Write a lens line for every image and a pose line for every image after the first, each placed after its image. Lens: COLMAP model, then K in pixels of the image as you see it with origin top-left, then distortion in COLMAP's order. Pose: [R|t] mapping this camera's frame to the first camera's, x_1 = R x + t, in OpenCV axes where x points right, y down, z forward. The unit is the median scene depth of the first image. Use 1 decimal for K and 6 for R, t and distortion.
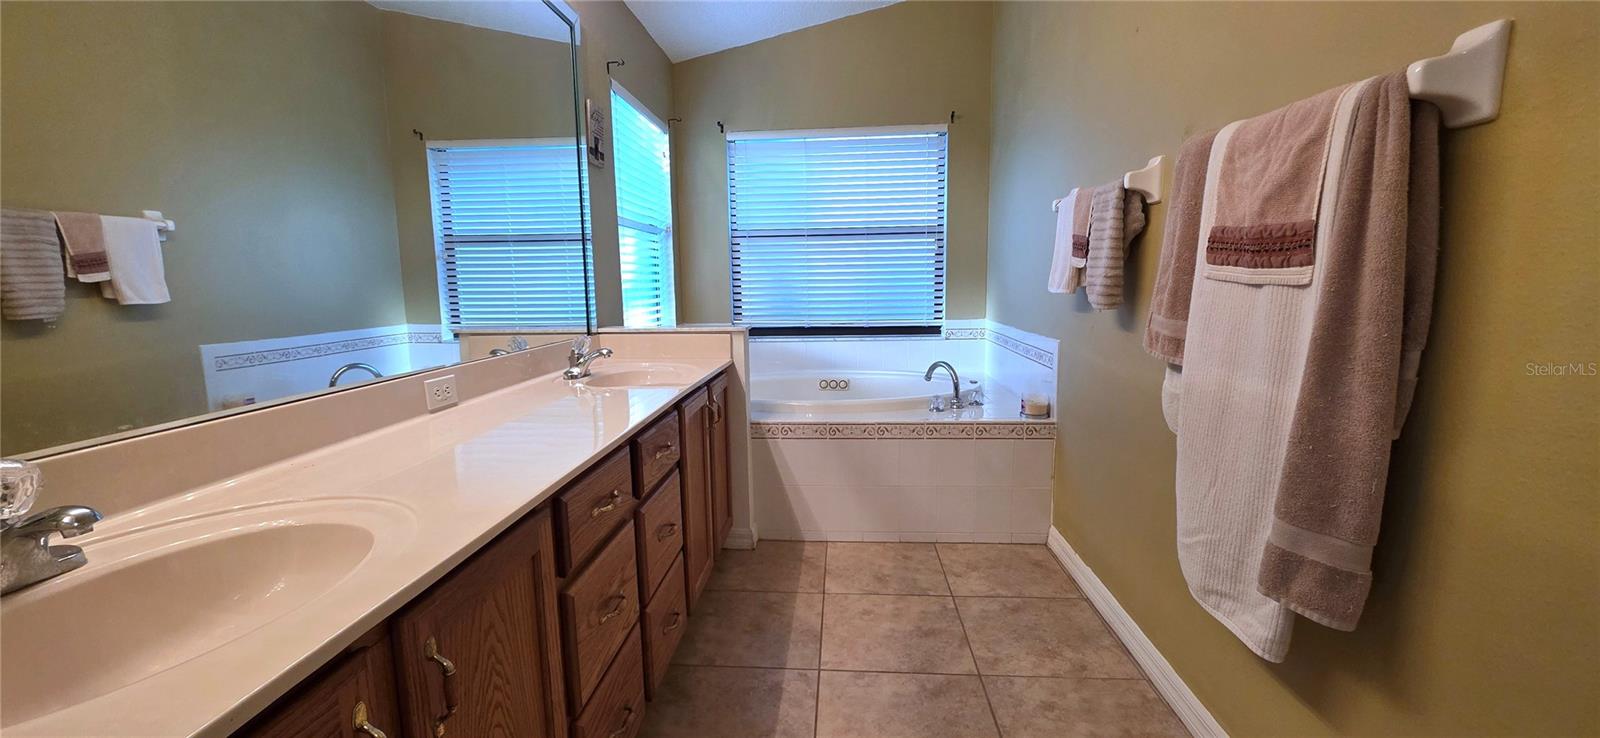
lens RADIAL K [[647.3, 0, 800.0], [0, 647.3, 369.0], [0, 0, 1]] dist [0.000064, 0.000089]
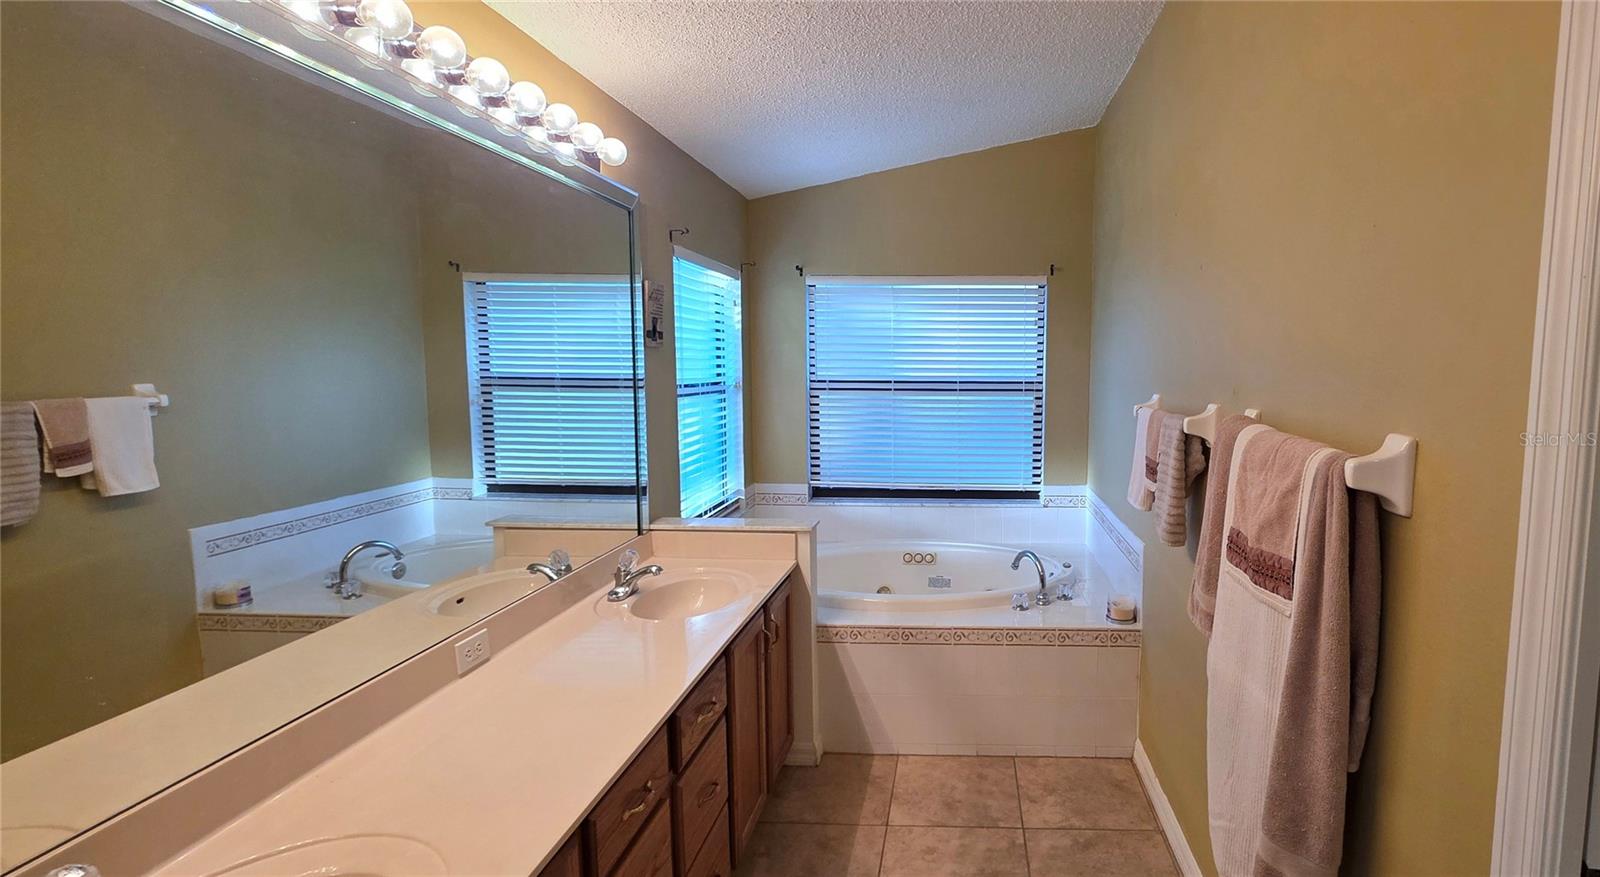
lens RADIAL K [[767.3, 0, 950.4], [0, 767.3, 440.0], [0, 0, 1]] dist [0.001171, 0.000037]
pose [[0.998471, 0.016500, 0.052766, 0.054742], [-0.014566, 0.999215, -0.036827, -0.152625], [-0.053332, 0.036002, 0.997928, -0.115487]]
